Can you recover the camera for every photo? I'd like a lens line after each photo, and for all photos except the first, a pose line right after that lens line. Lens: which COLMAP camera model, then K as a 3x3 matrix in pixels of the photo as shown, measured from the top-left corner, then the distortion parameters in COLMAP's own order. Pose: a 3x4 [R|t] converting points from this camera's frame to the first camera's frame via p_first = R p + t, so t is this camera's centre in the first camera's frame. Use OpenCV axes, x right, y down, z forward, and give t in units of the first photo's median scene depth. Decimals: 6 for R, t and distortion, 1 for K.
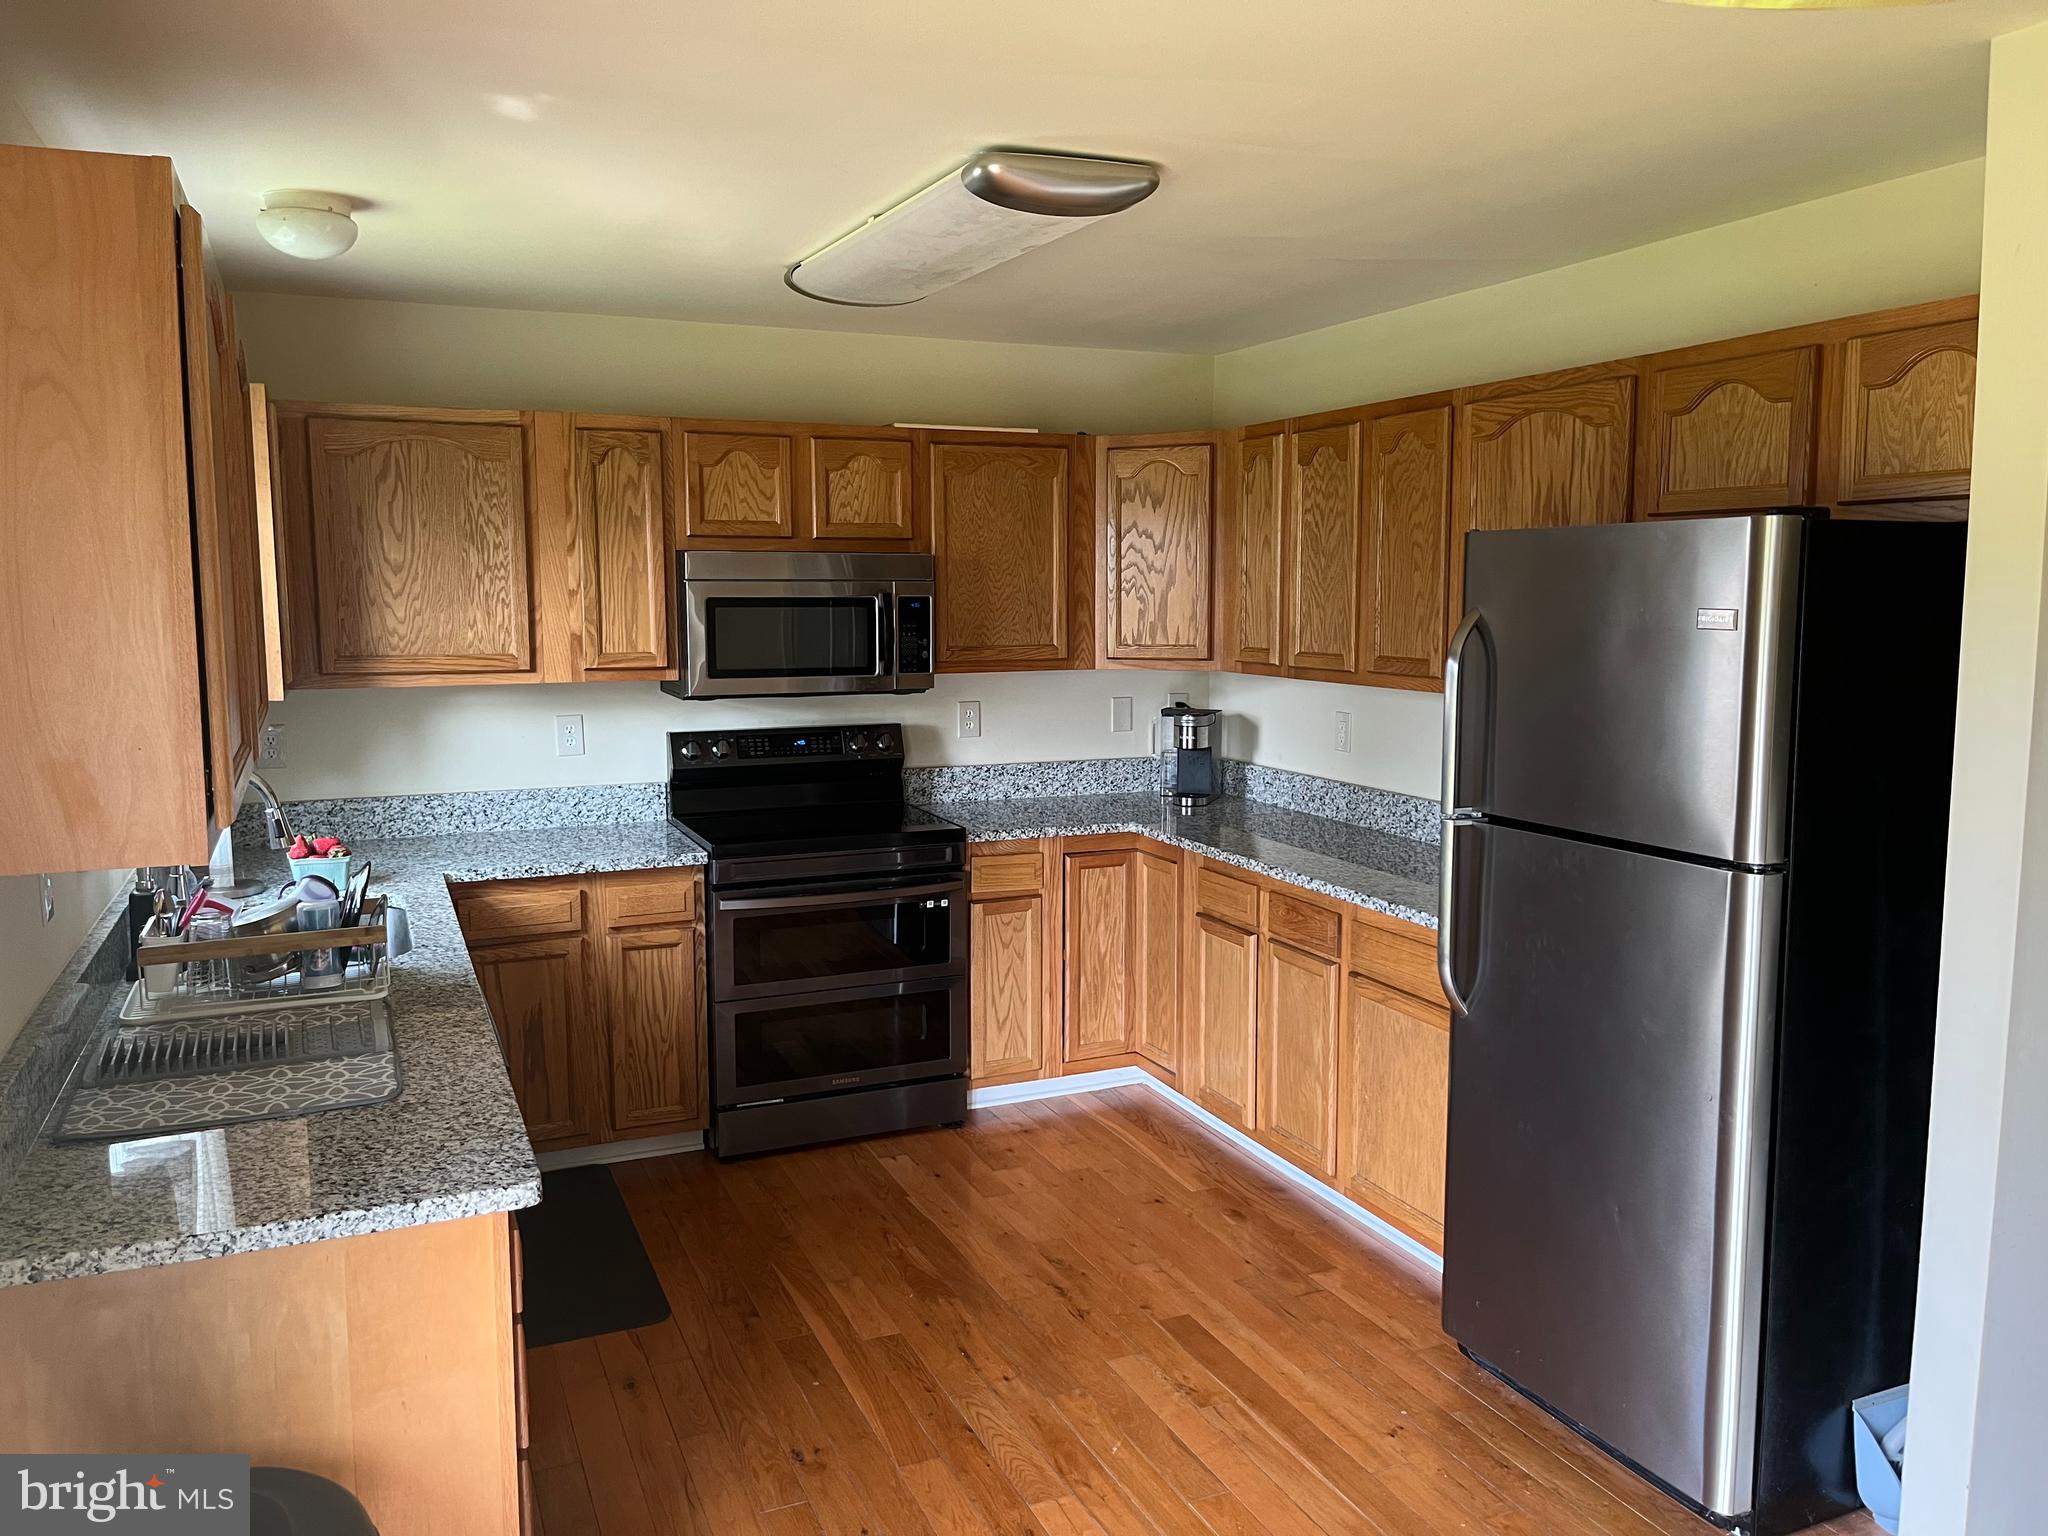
lens RADIAL K [[1560.4, 0, 1024.4], [0, 1560.4, 768.5], [0, 0, 1]] dist [0.050615, -0.068714]
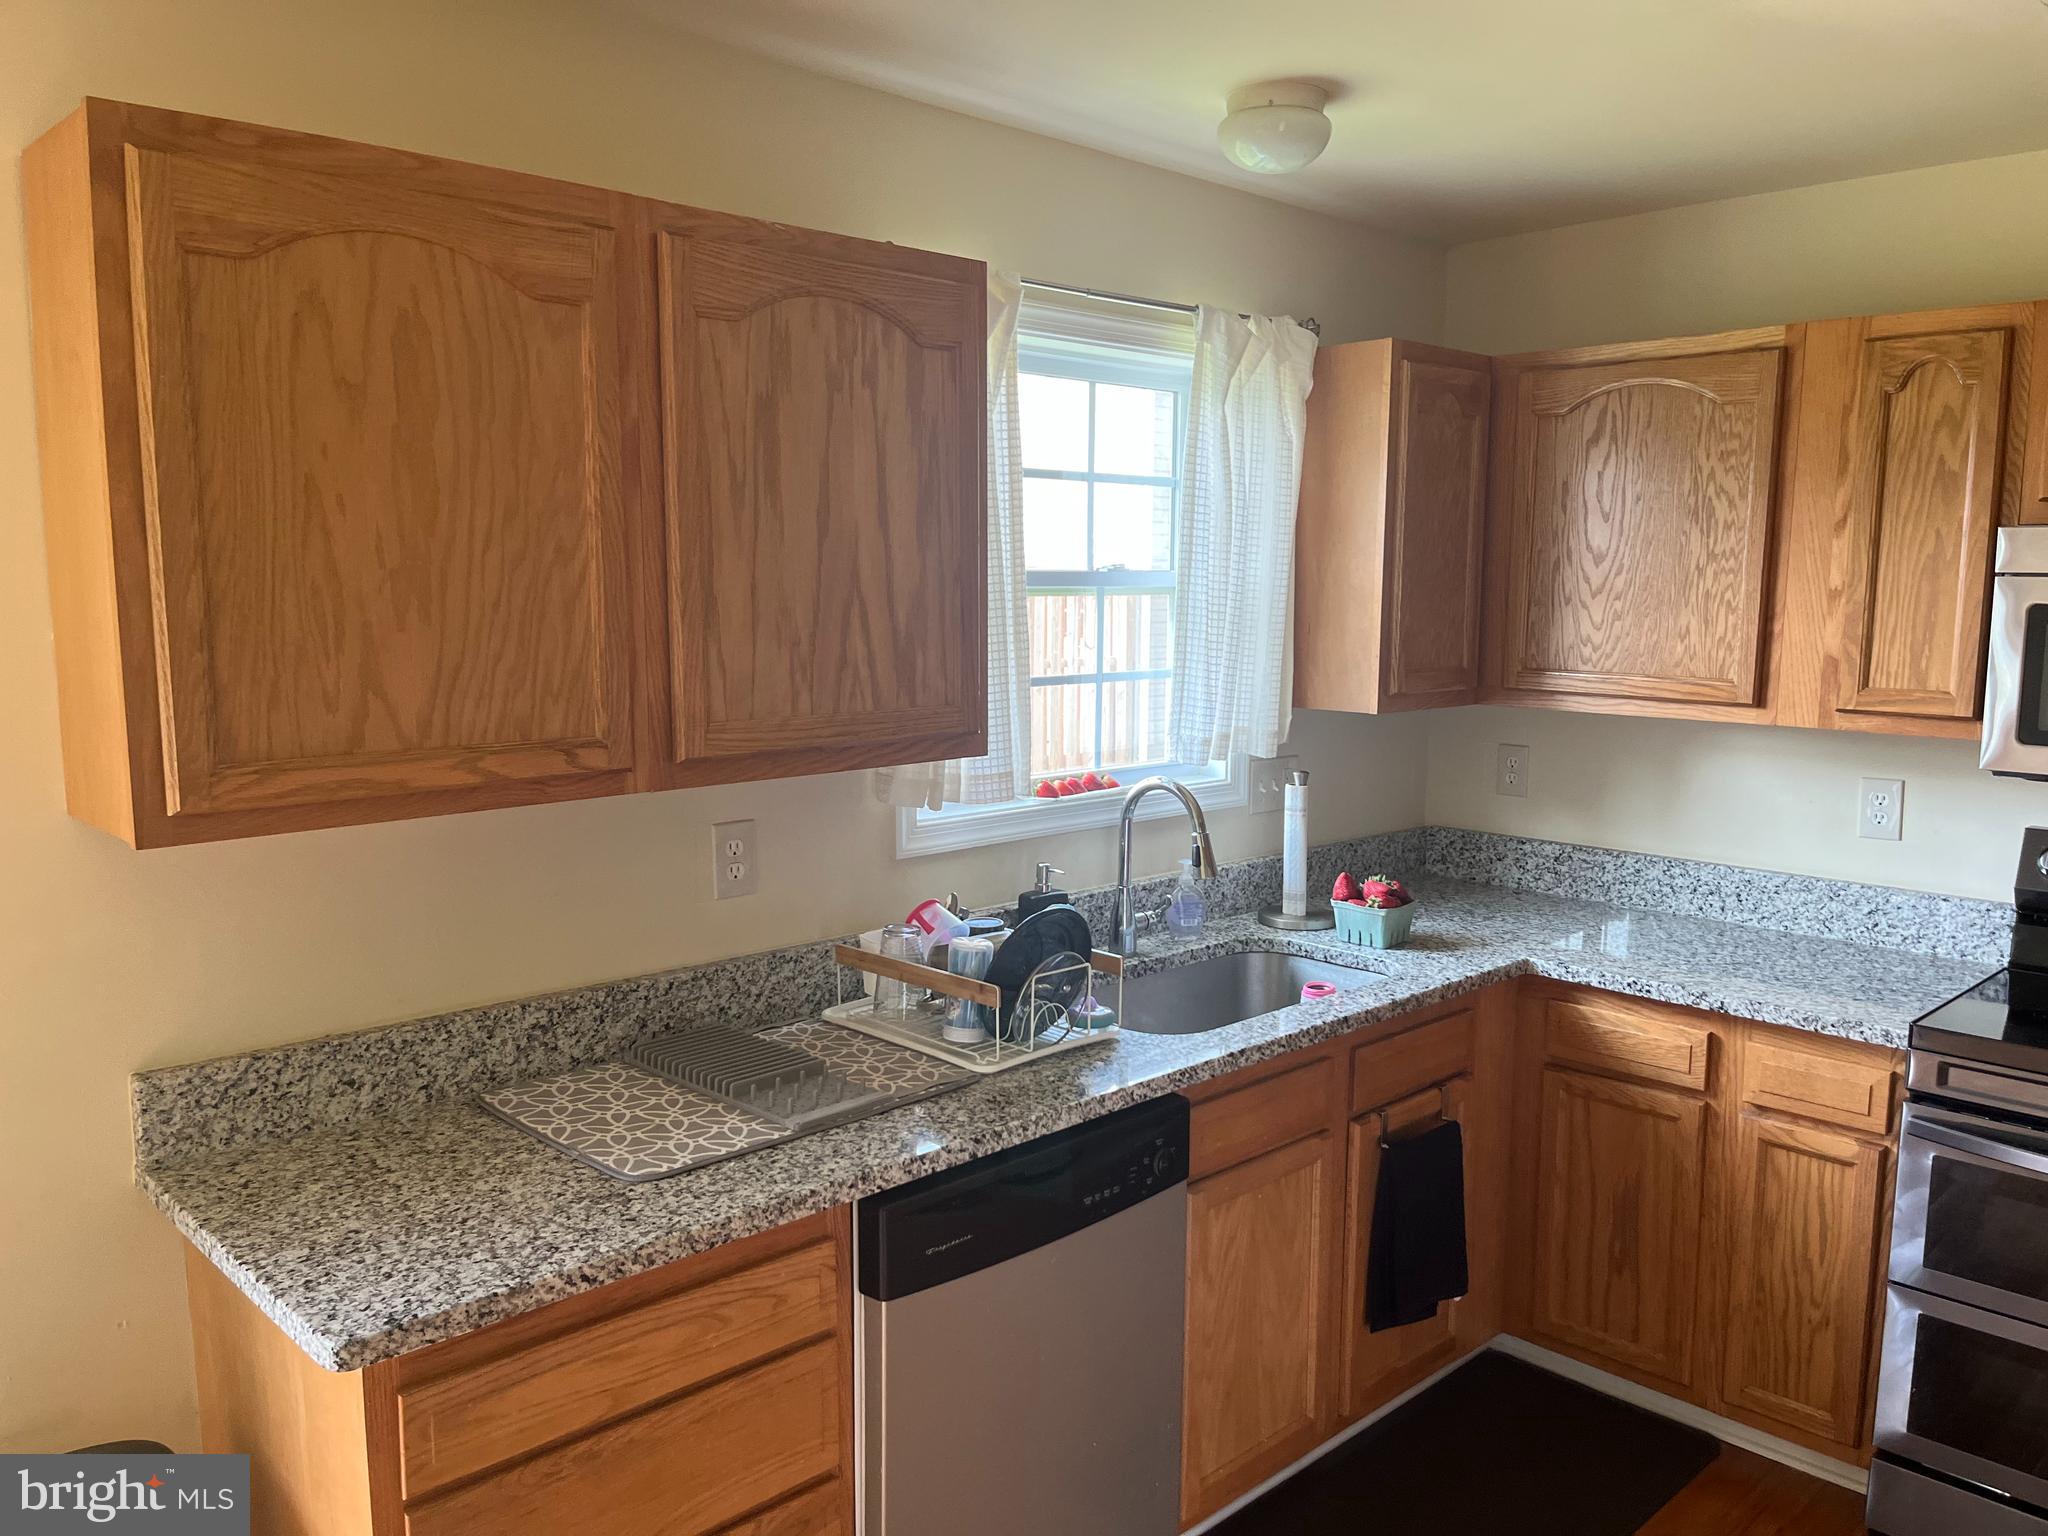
lens RADIAL K [[1560.4, 0, 1028.2], [0, 1560.4, 775.3], [0, 0, 1]] dist [0.050615, -0.068714]
pose [[0.359864, 0.122953, -0.924868, 0.213206], [-0.123515, 0.988832, 0.083397, -0.050022], [0.924793, 0.084223, 0.371032, 0.448695]]
